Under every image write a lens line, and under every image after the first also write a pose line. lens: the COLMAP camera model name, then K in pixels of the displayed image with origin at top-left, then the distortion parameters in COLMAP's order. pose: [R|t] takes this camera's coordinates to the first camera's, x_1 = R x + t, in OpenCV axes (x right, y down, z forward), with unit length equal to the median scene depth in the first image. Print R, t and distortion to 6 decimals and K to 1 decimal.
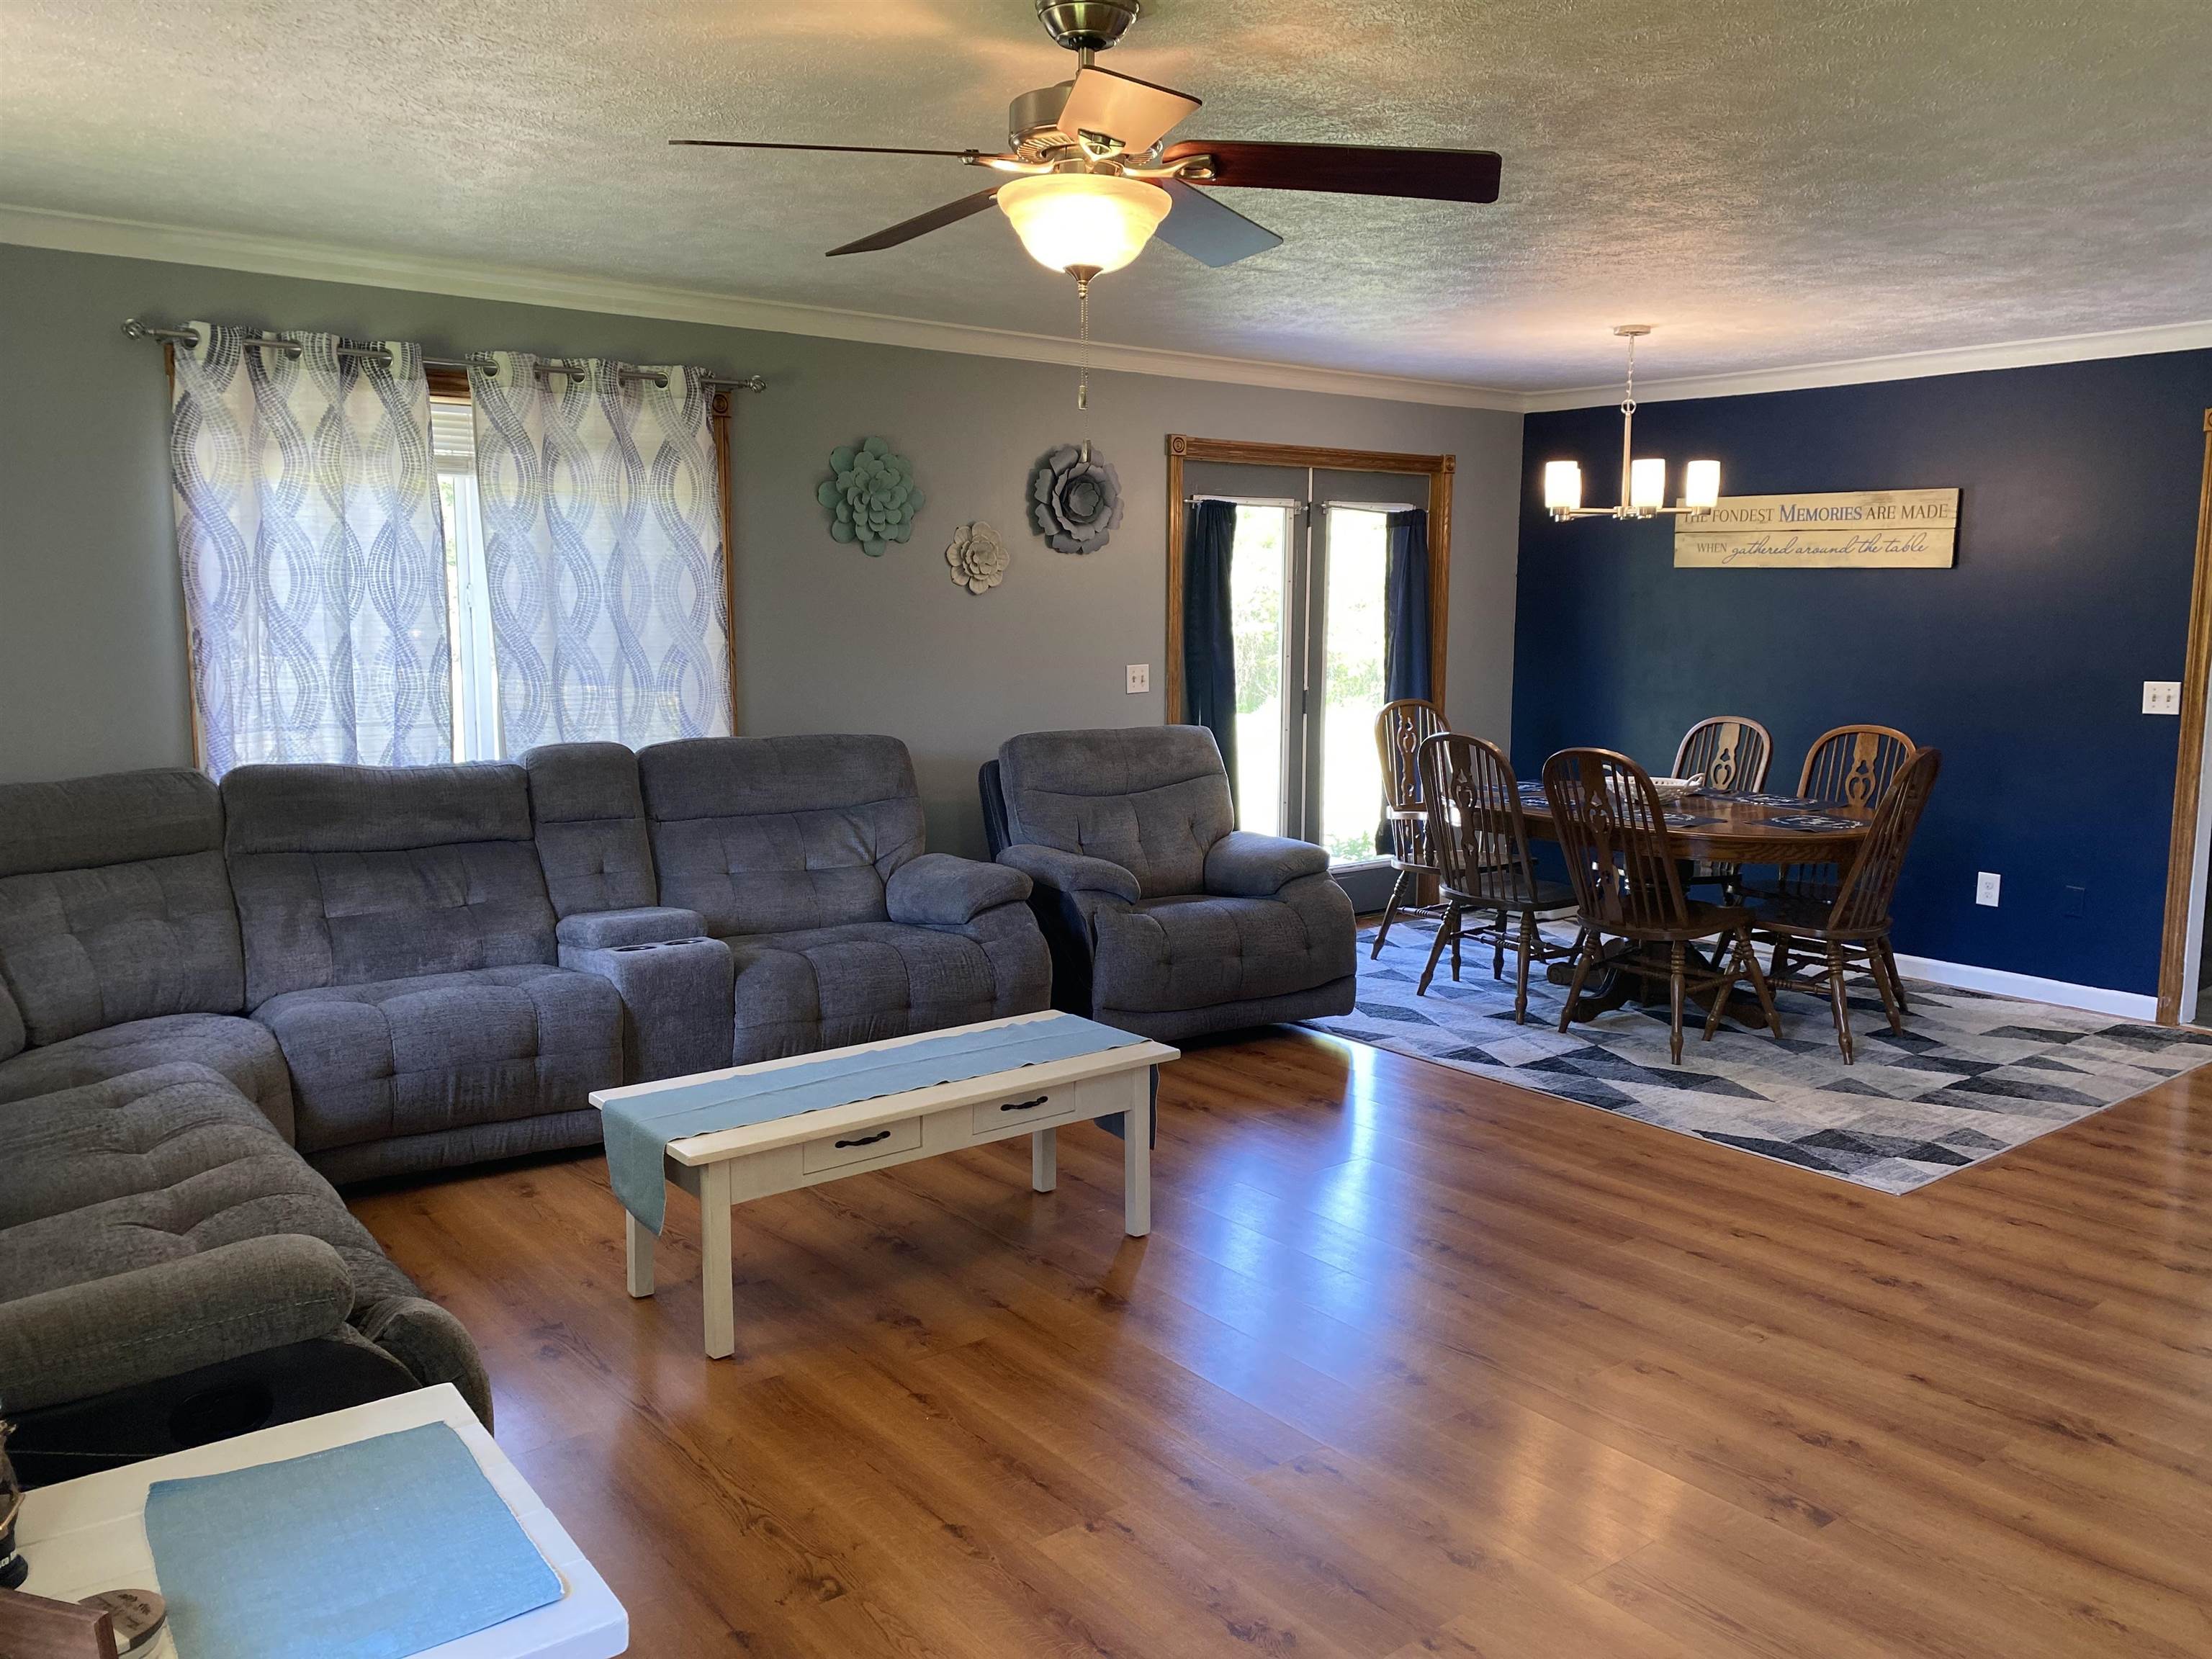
lens RADIAL K [[1676.5, 0, 1116.6], [0, 1676.5, 808.2], [0, 0, 1]] dist [0.036667, -0.040114]
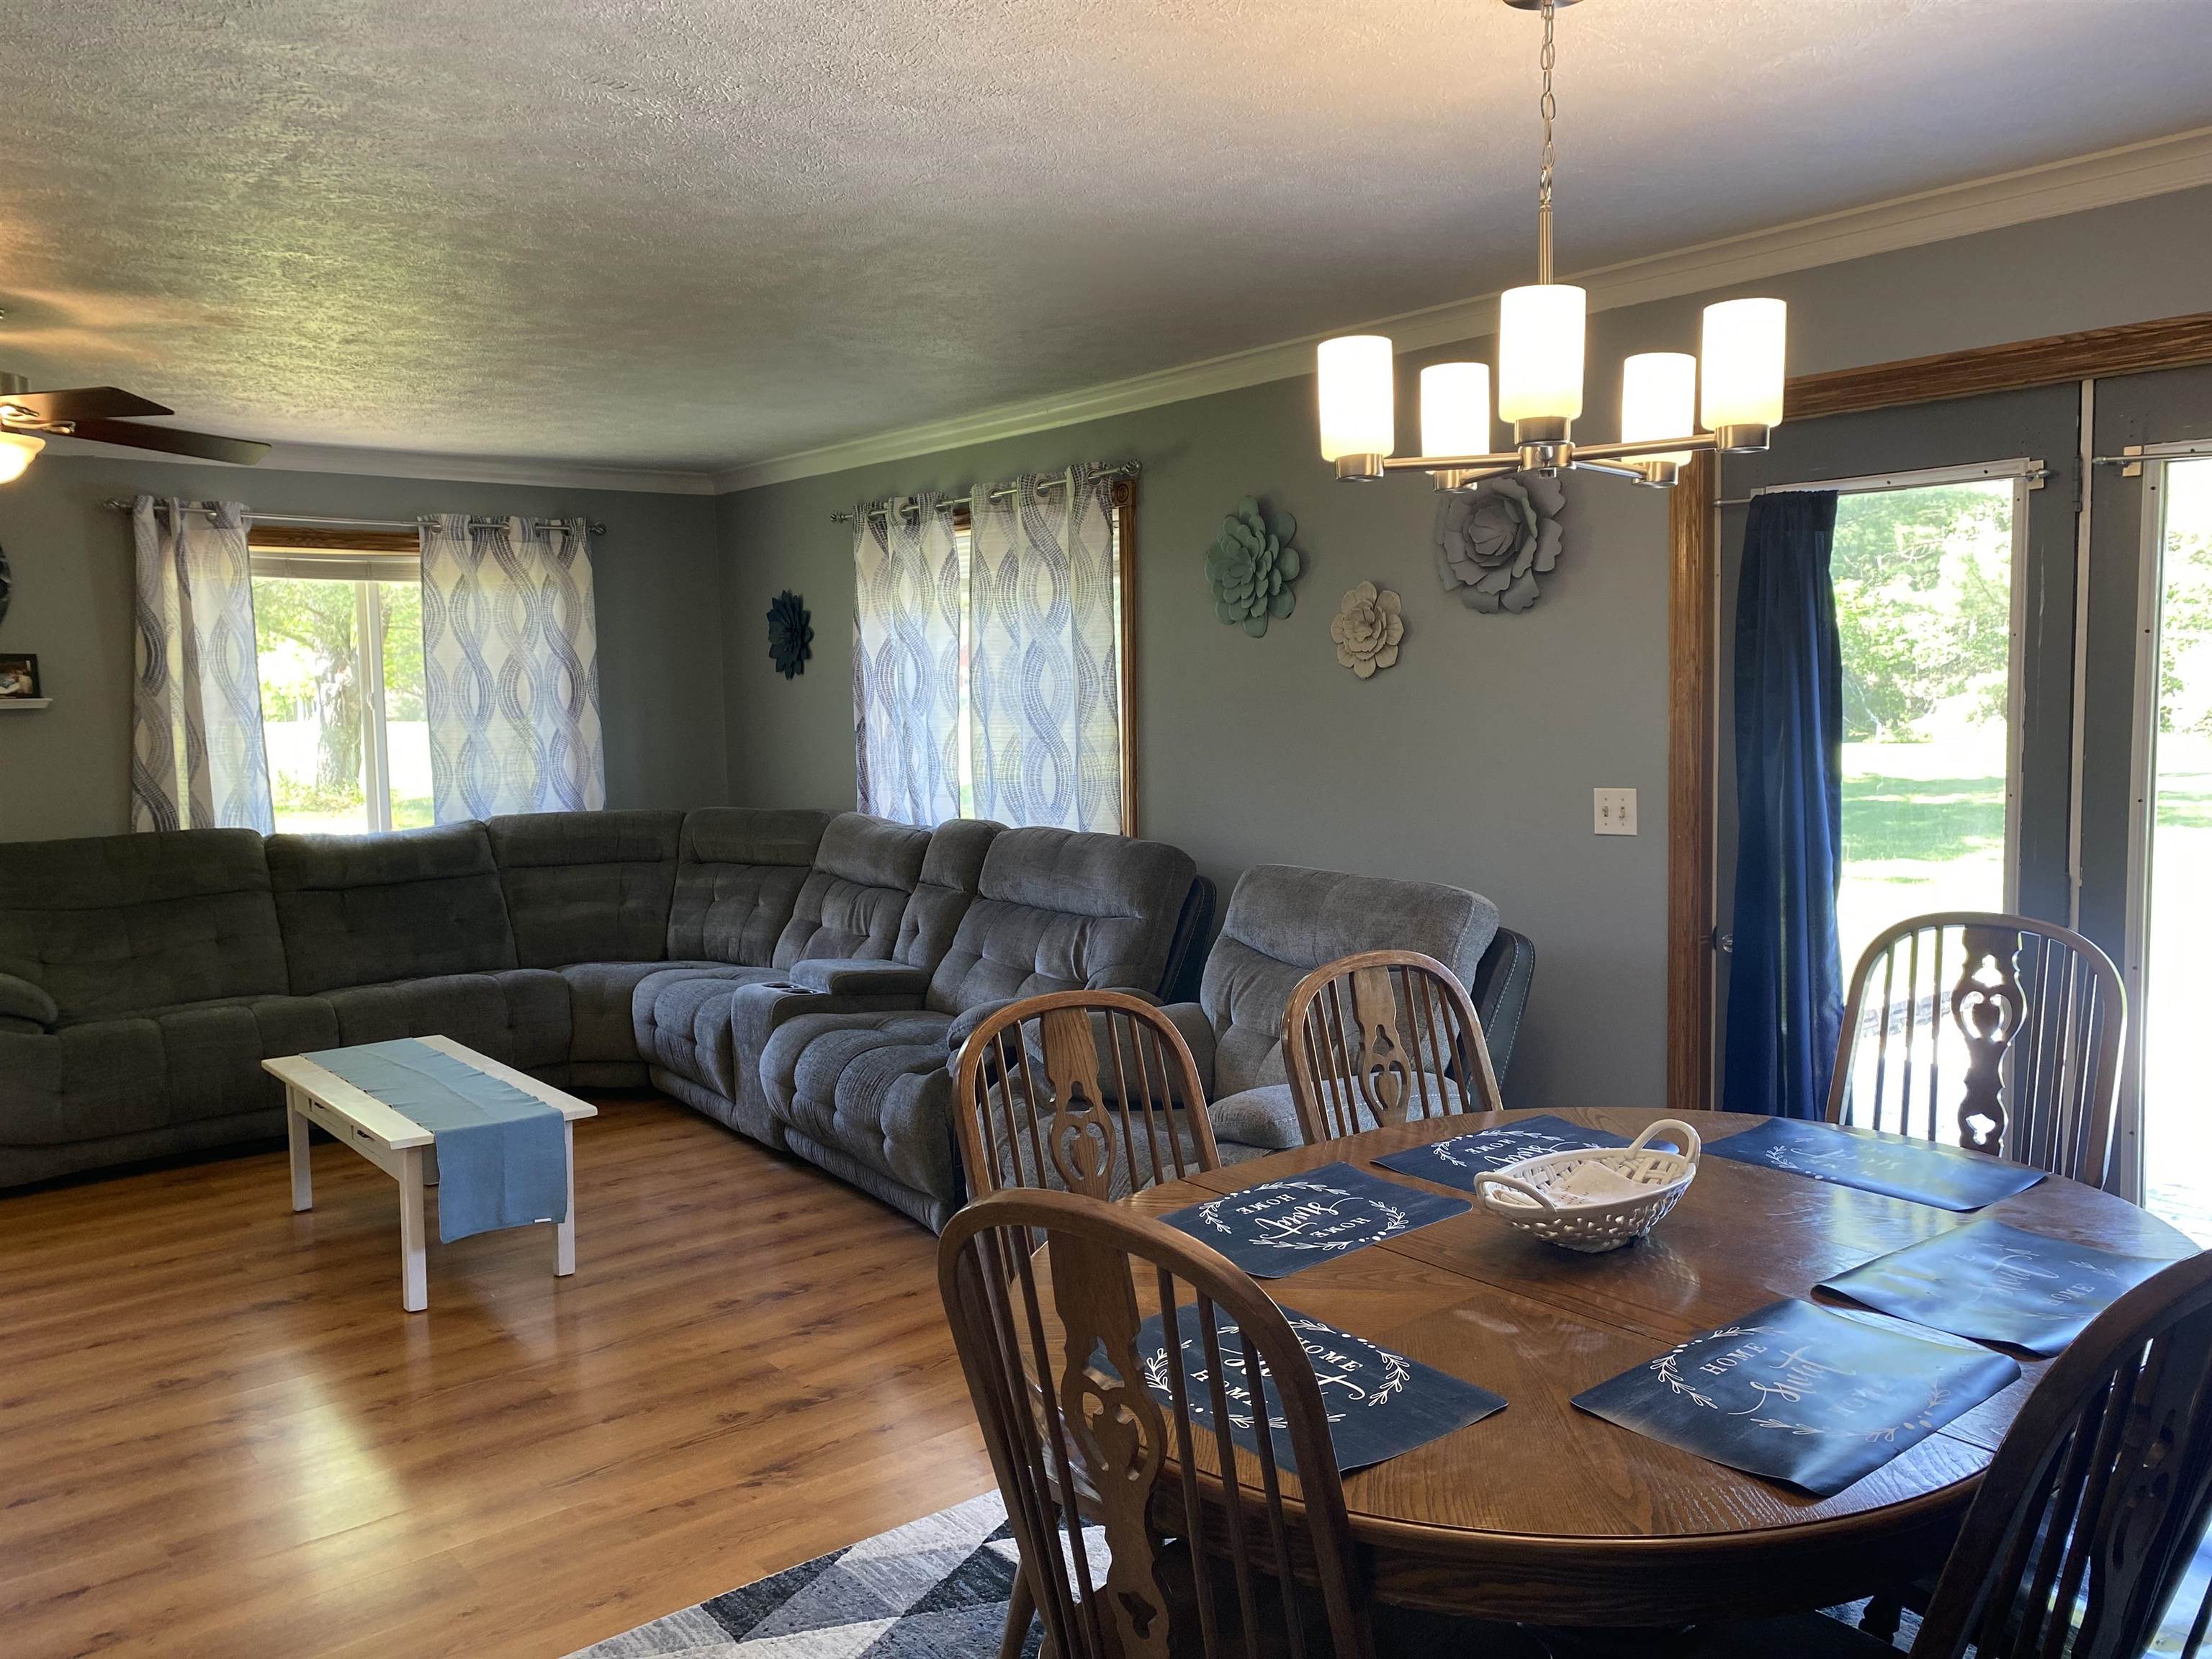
lens RADIAL K [[1676.5, 0, 1108.0], [0, 1676.5, 819.3], [0, 0, 1]] dist [0.036667, -0.040114]
pose [[0.028413, 0.074122, -0.996844, 0.823509], [-0.109883, 0.991435, 0.070588, -0.131301], [0.993538, 0.107530, 0.036315, 1.070249]]
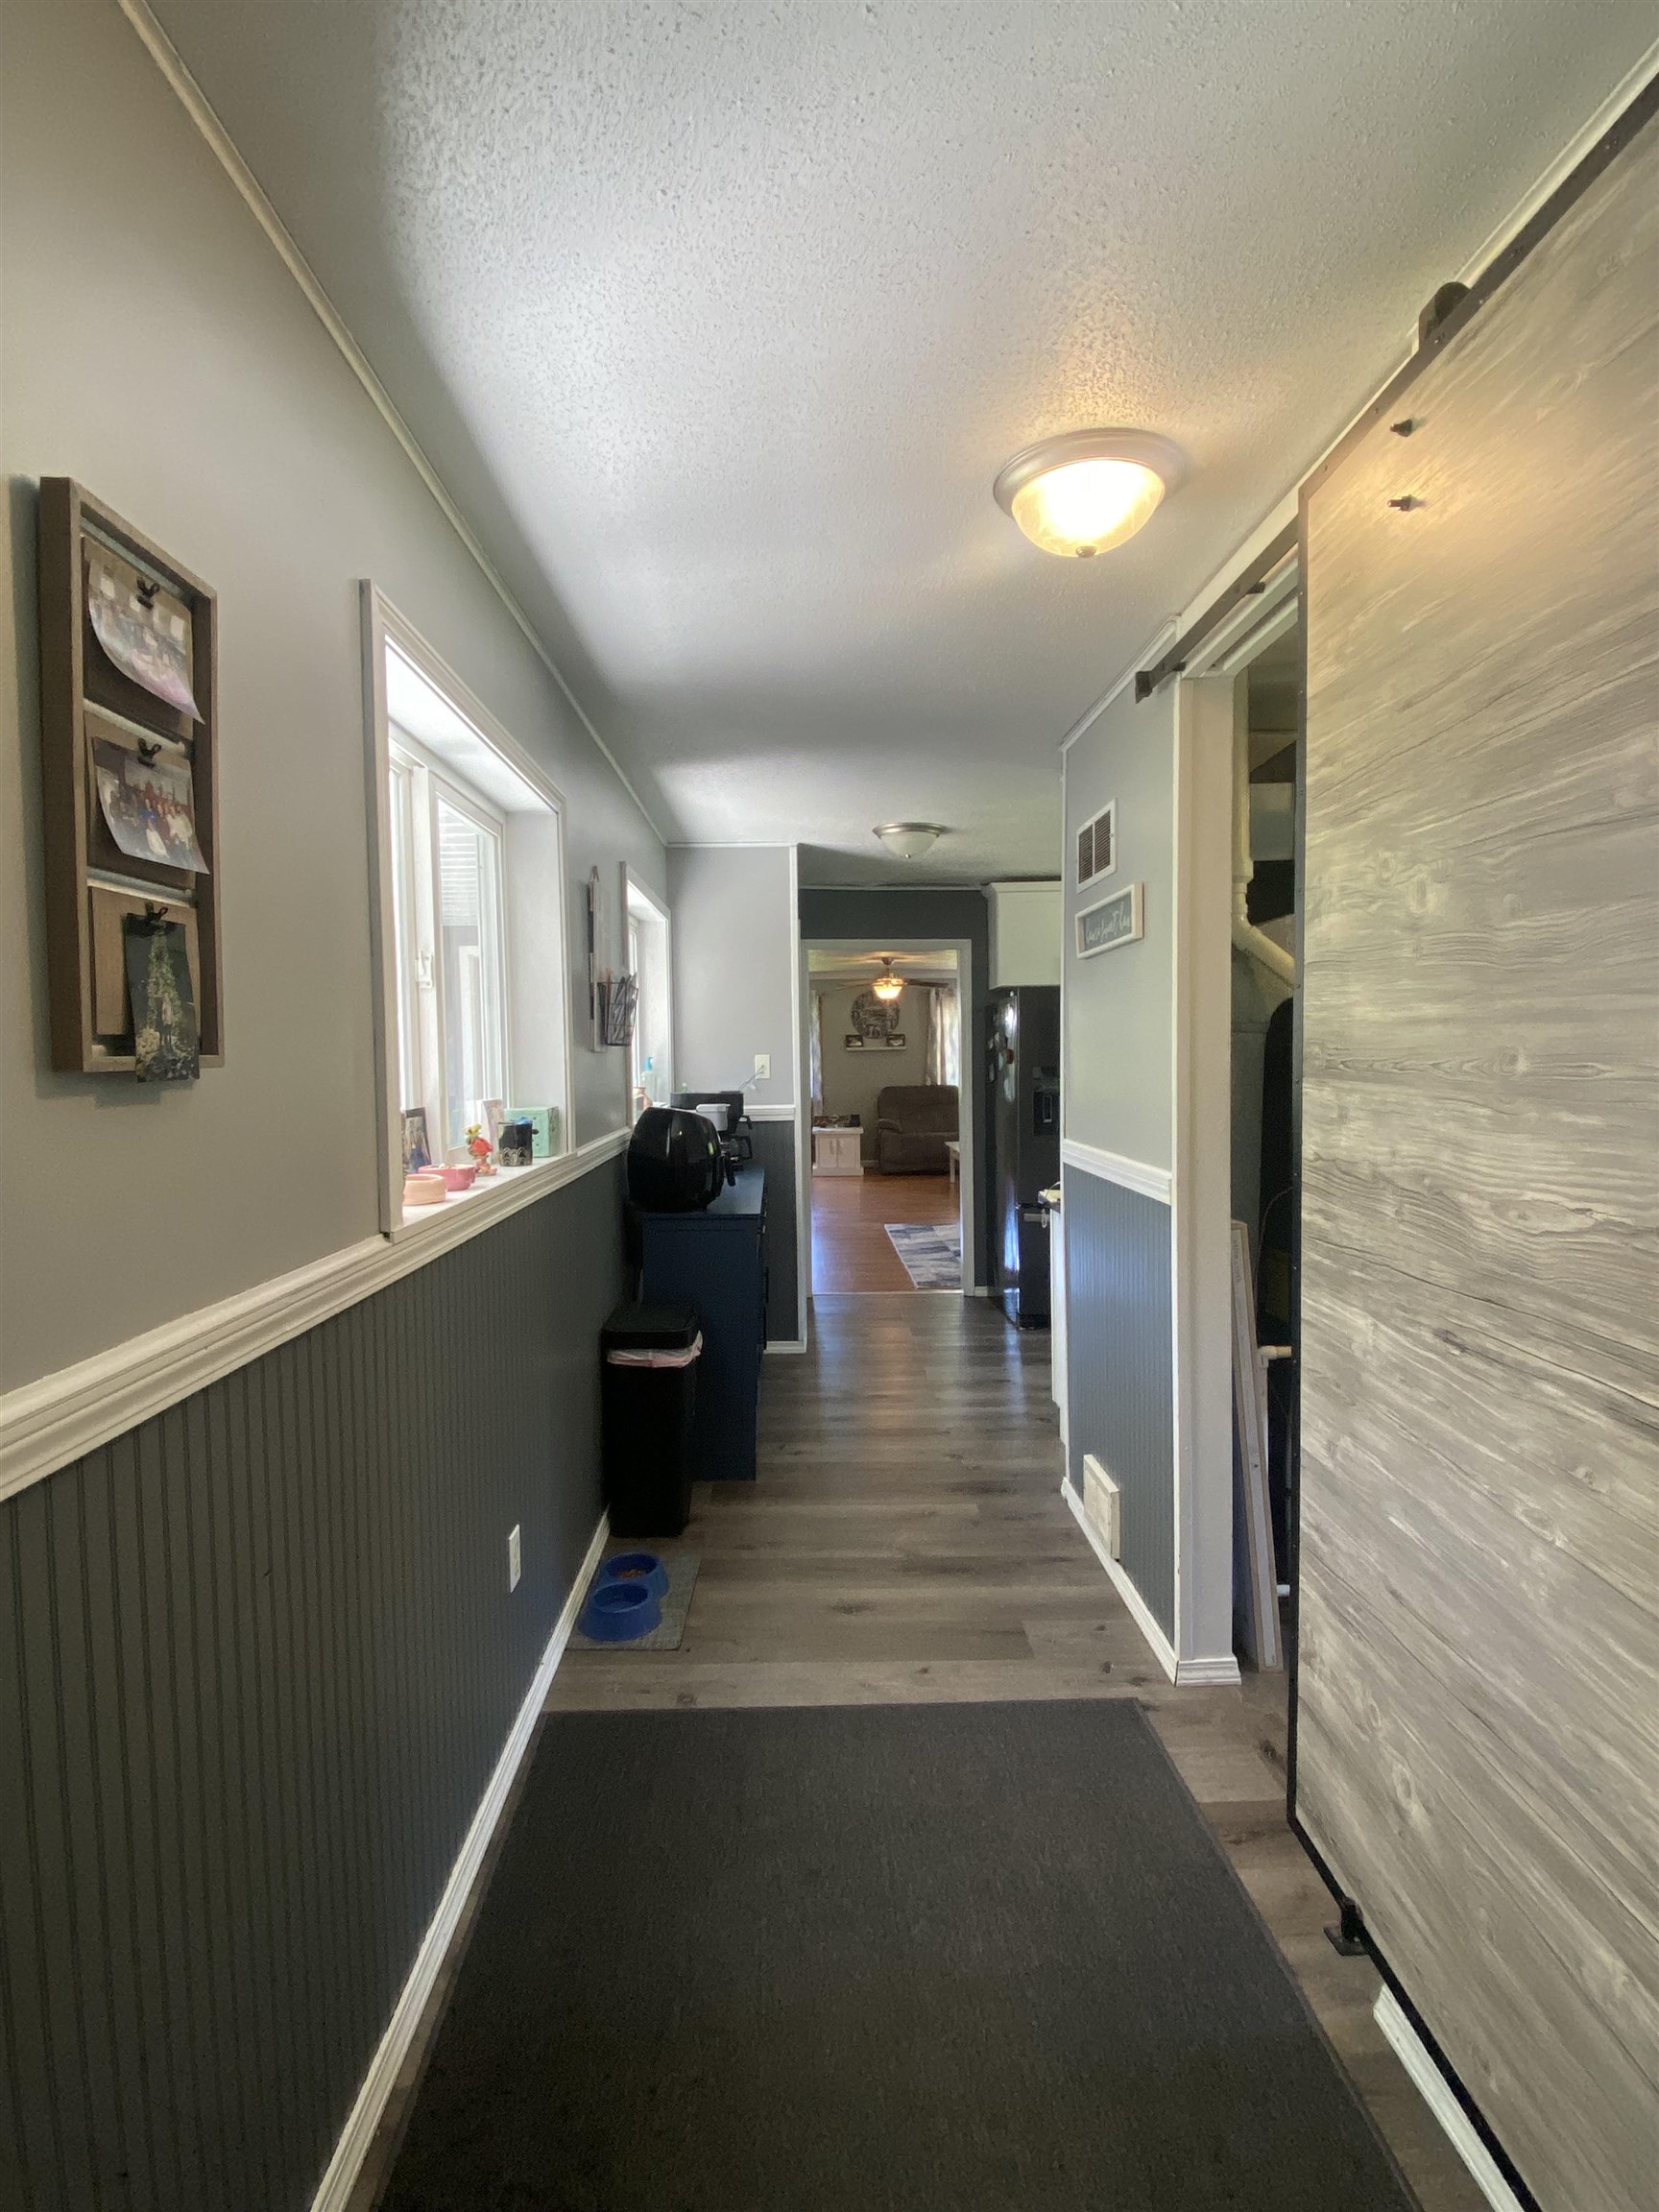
lens RADIAL K [[1096.0, 0, 826.8], [0, 1096.0, 1097.2], [0, 0, 1]] dist [0.000020, 0.000000]
pose [[-0.599963, 0.042491, -0.798899, 1.951158], [-0.091149, 0.988456, 0.121025, -0.240176], [0.794819, 0.145429, -0.589164, 1.855204]]
